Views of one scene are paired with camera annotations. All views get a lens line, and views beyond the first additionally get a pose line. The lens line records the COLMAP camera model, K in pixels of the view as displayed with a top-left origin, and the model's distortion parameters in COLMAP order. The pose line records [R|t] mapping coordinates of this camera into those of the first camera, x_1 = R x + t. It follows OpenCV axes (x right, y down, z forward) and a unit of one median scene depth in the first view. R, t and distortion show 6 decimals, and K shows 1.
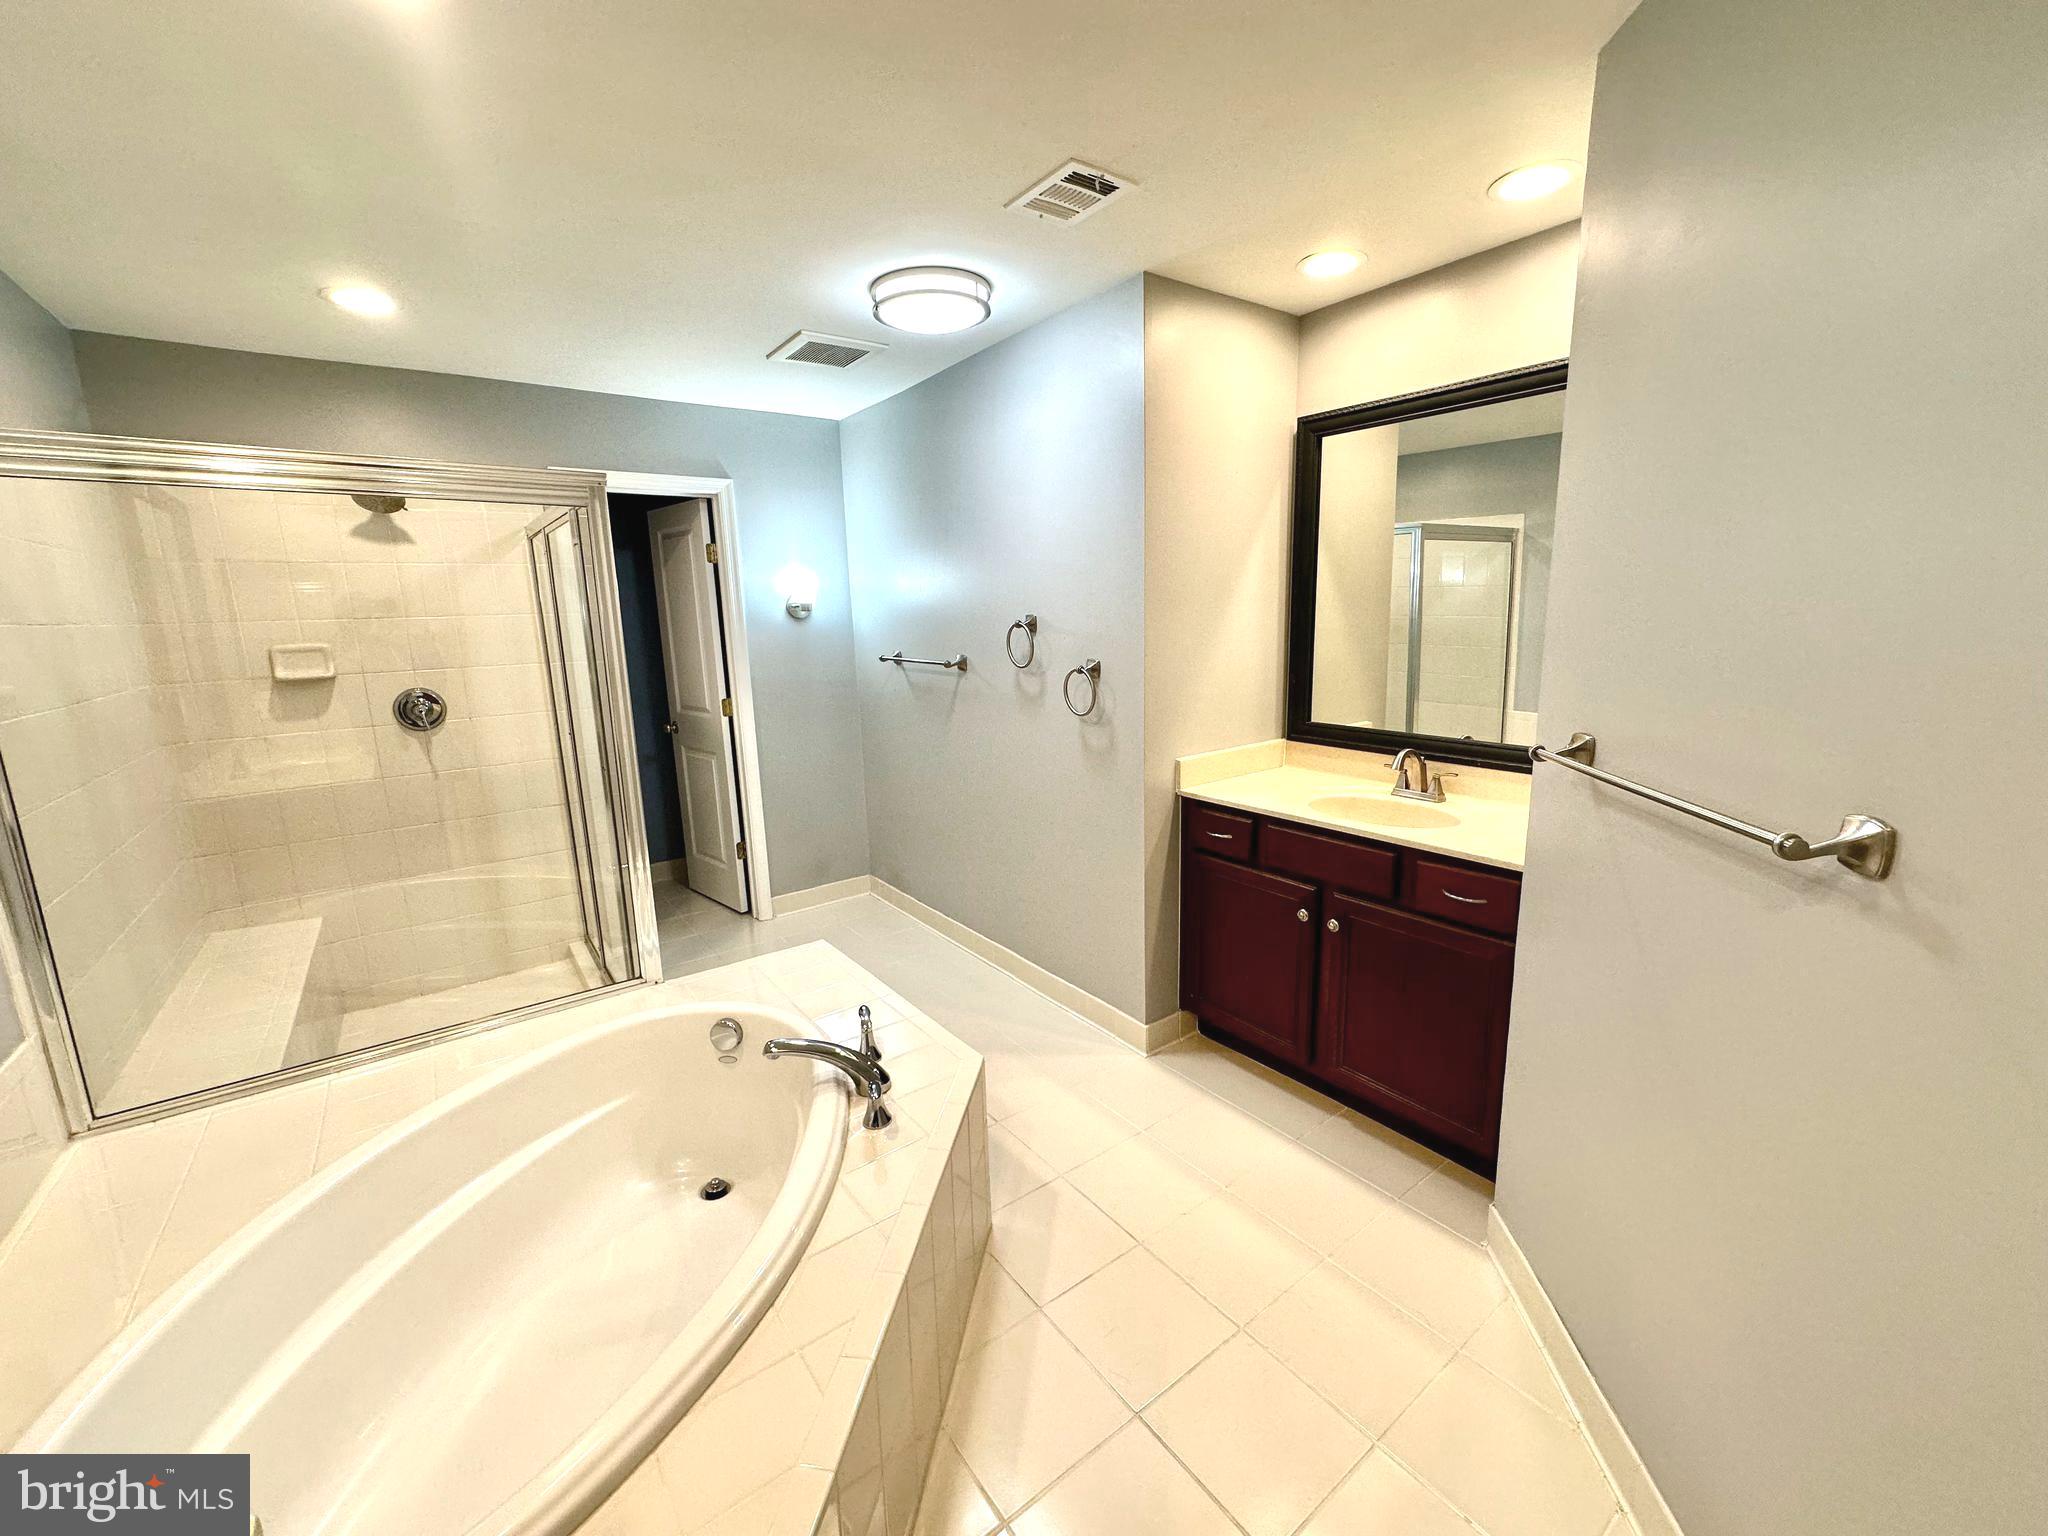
lens RADIAL K [[817.7, 0, 1026.5], [0, 817.7, 767.6], [0, 0, 1]] dist [-0.000042, -0.000067]
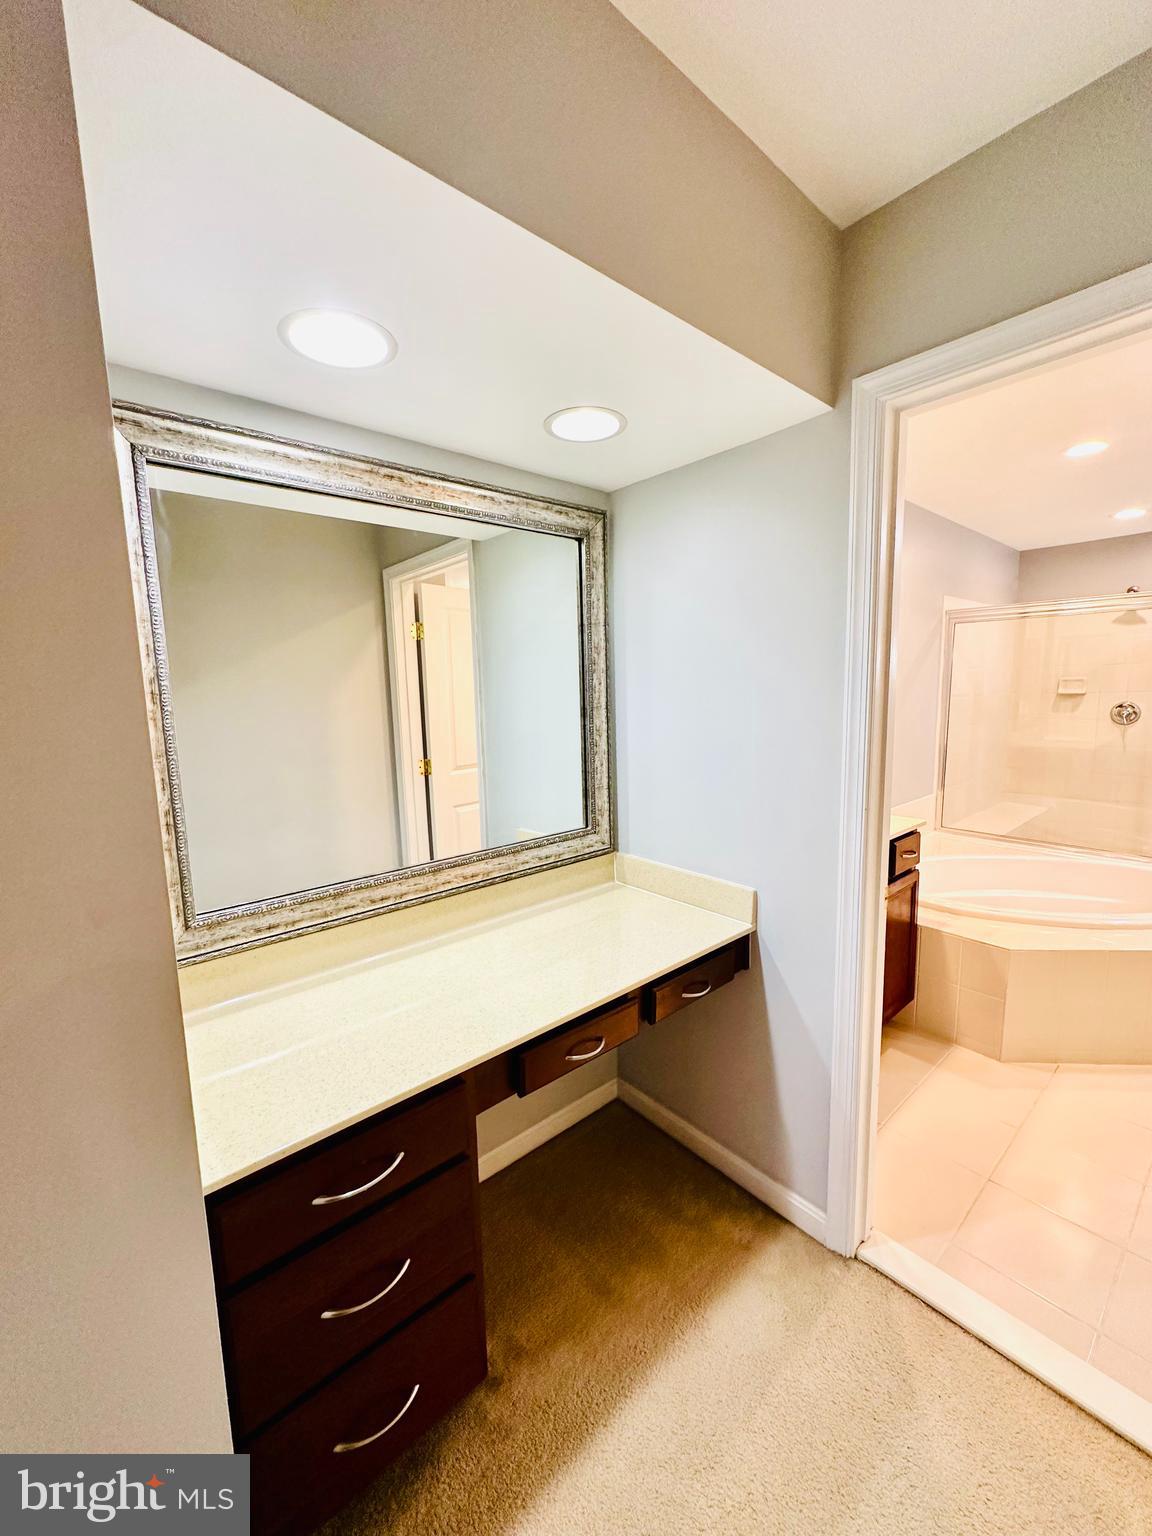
lens RADIAL K [[613.3, 0, 570.1], [0, 613.3, 772.8], [0, 0, 1]] dist [-0.000042, -0.000067]
pose [[0.075178, 0.159677, -0.984303, 0.583234], [-0.167297, 0.975124, 0.145410, 0.073627], [0.983036, 0.153739, 0.100021, -0.374758]]
